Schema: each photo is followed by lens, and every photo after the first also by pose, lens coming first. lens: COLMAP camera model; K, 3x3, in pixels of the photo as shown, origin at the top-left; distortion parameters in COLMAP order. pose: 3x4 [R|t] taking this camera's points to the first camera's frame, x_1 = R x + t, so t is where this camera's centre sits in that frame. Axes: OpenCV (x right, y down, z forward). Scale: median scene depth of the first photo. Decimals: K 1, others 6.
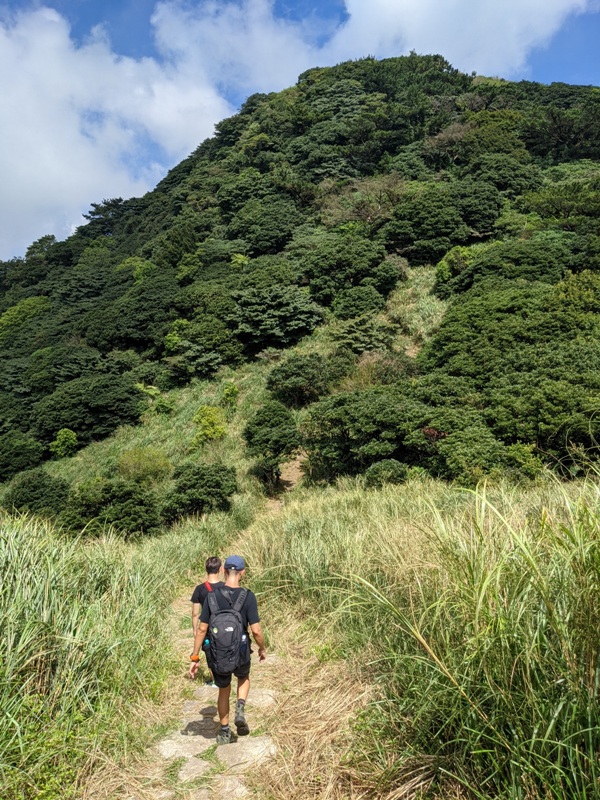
lens RADIAL K [[636.6, 0, 302.9], [0, 636.6, 400.1], [0, 0, 1]] dist [0.050421, -0.062587]
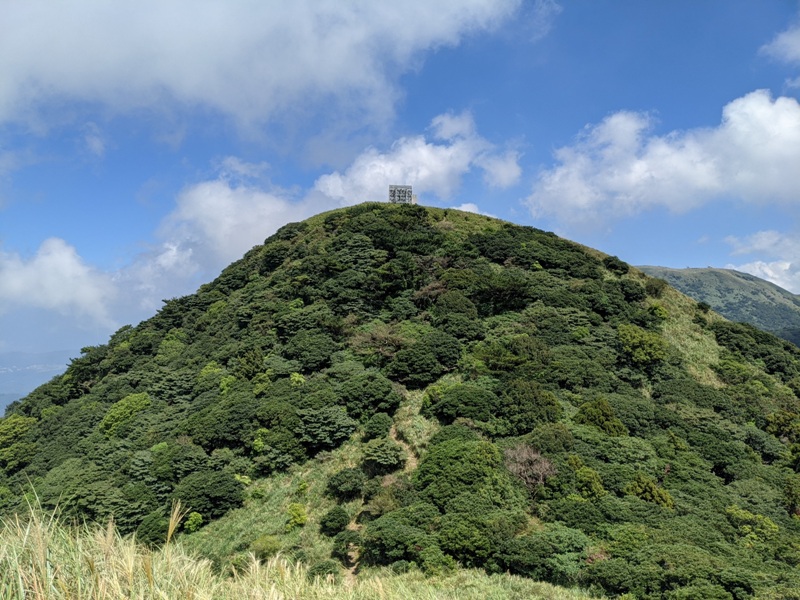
lens RADIAL K [[636.6, 0, 396.6], [0, 636.6, 295.5], [0, 0, 1]] dist [0.050421, -0.062587]
pose [[0.989401, -0.007505, 0.145014, -0.095922], [0.028260, 0.989520, -0.141603, -0.227453], [-0.142431, 0.144200, 0.979244, -0.641104]]
